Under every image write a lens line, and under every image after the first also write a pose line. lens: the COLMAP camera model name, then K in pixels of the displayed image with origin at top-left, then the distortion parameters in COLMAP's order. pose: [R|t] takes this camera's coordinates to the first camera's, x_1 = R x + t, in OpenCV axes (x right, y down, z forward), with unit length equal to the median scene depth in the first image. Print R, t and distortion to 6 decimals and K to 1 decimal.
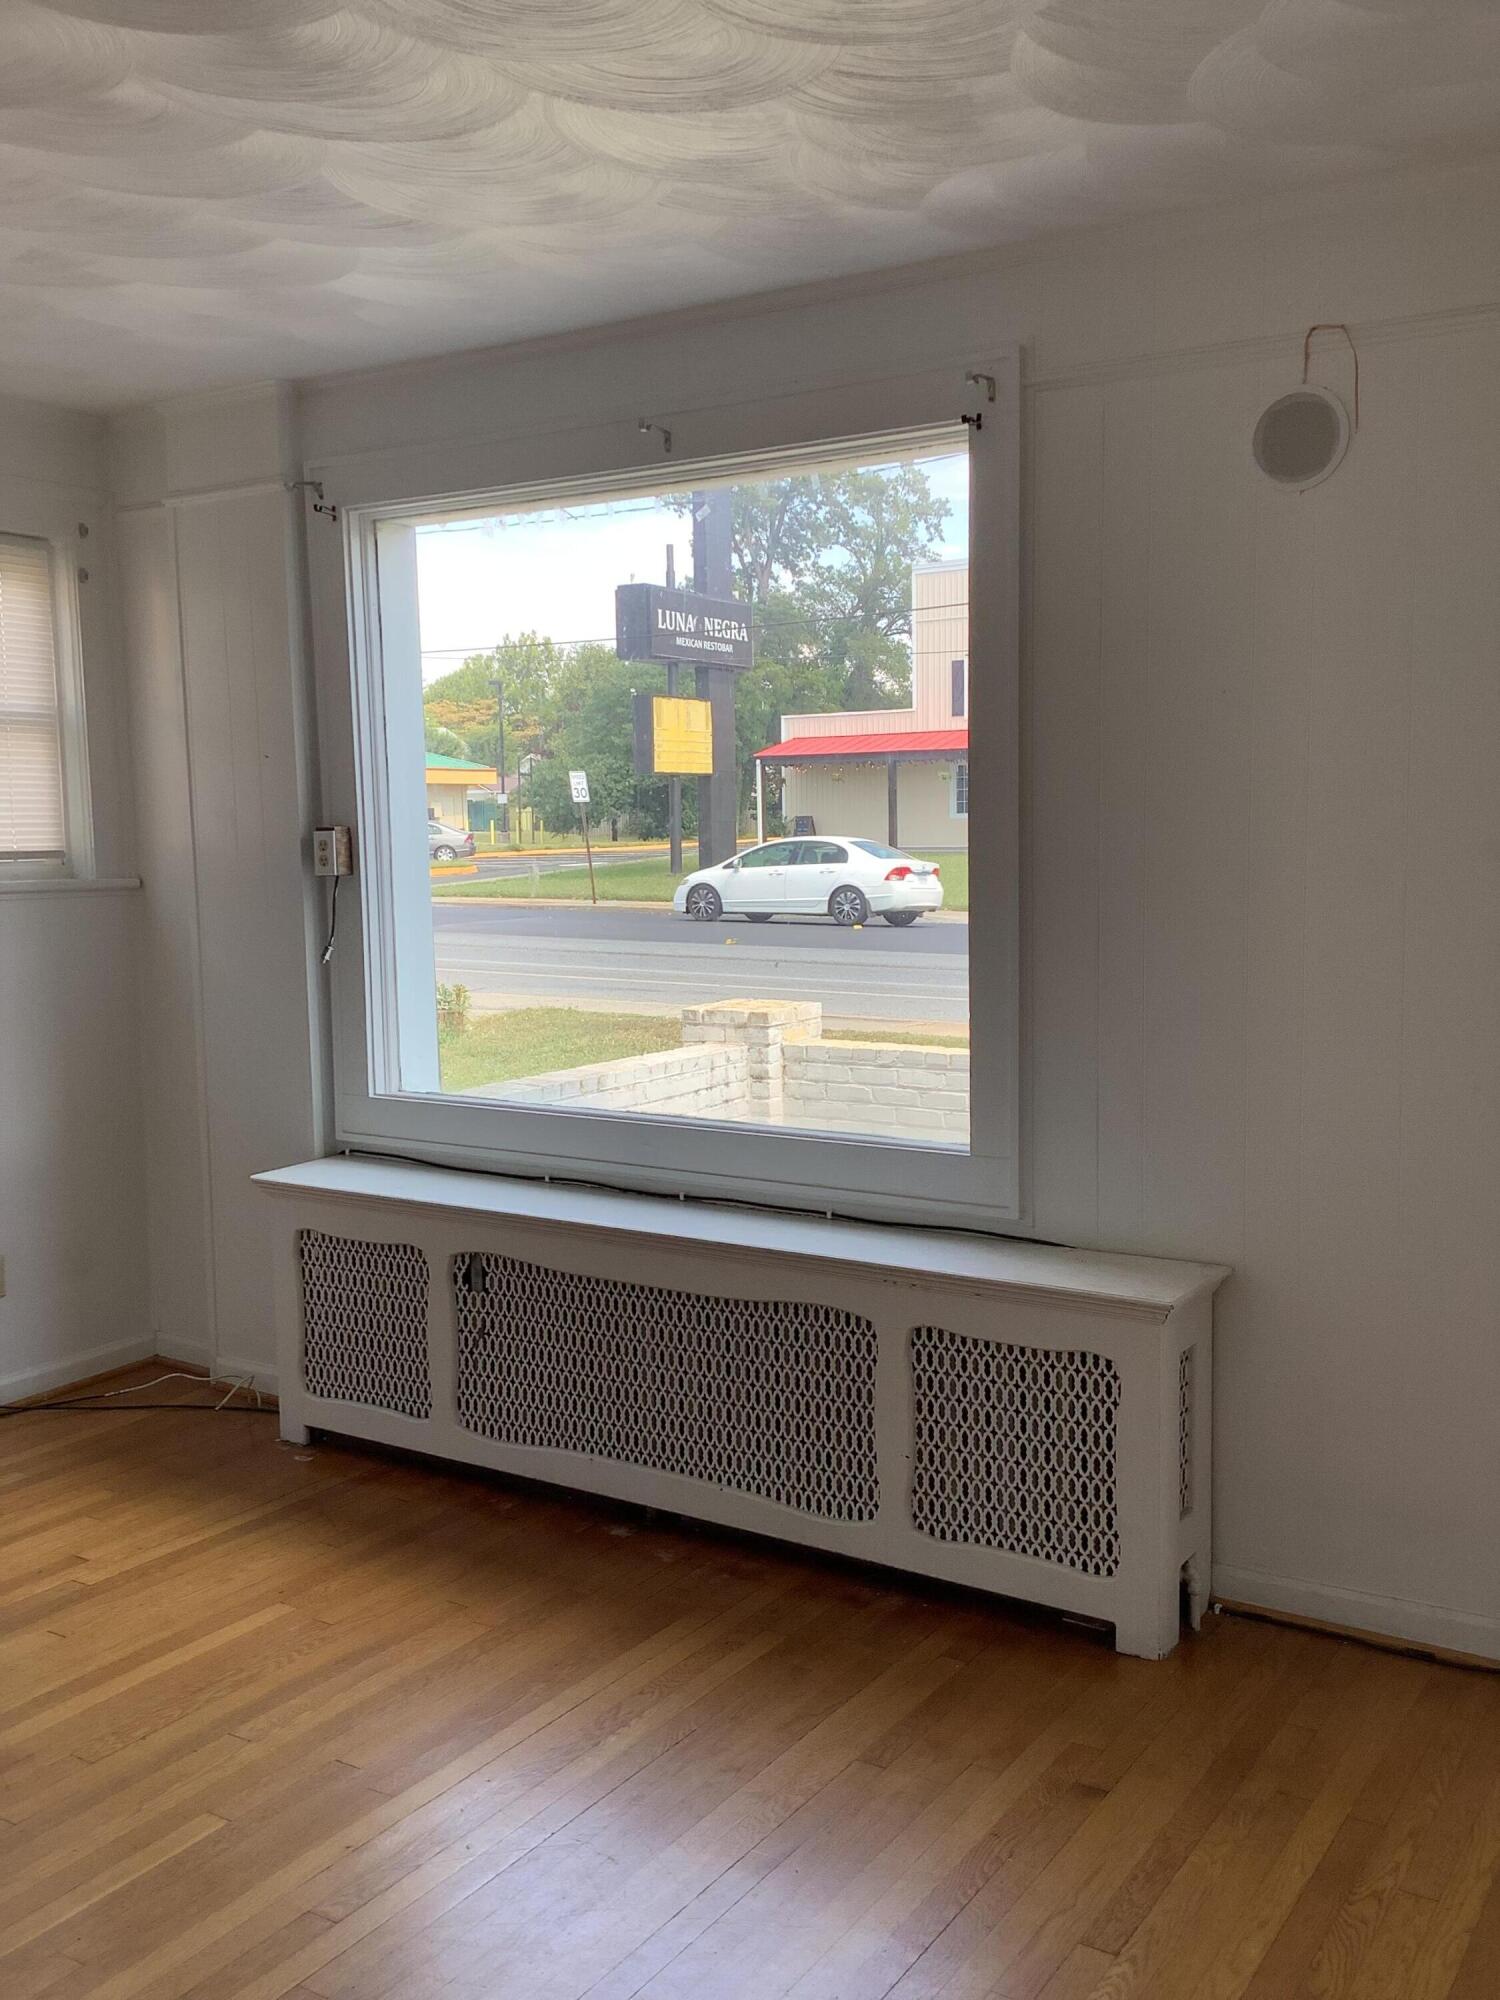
lens RADIAL K [[1812.8, 0, 754.3], [0, 1812.8, 1002.2], [0, 0, 1]] dist [0.022879, -0.051909]
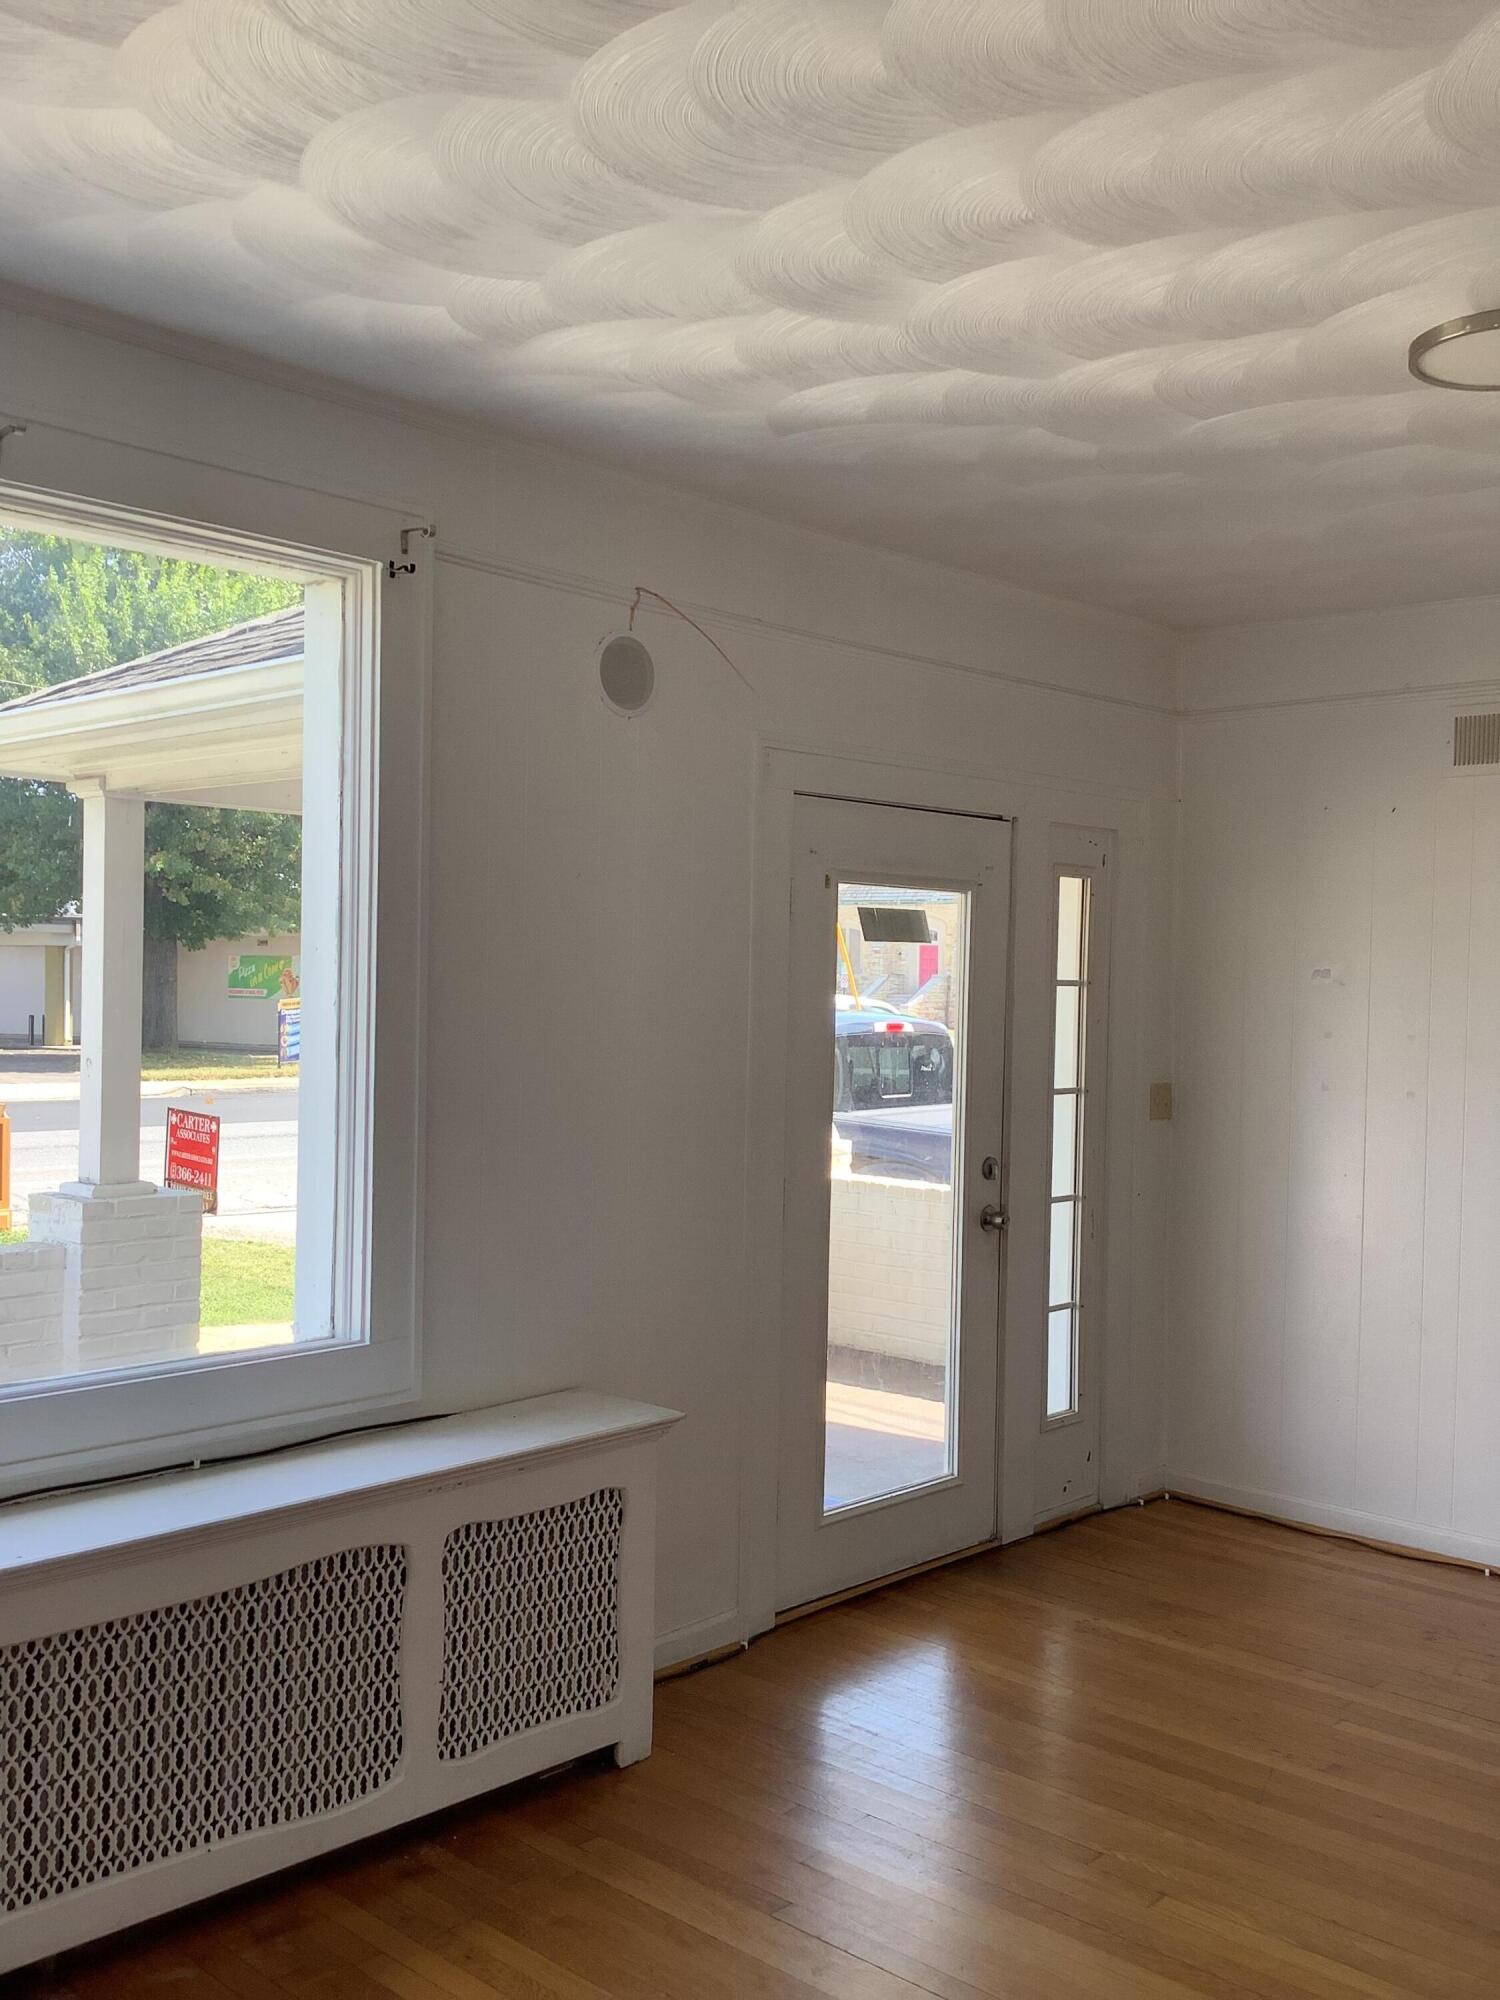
lens RADIAL K [[1812.8, 0, 756.0], [0, 1812.8, 1000.3], [0, 0, 1]] dist [0.022879, -0.051909]
pose [[0.185533, 0.005813, 0.982621, -0.774953], [0.078488, 0.996700, -0.020716, -0.057302], [-0.979498, 0.080967, 0.184465, 0.642632]]
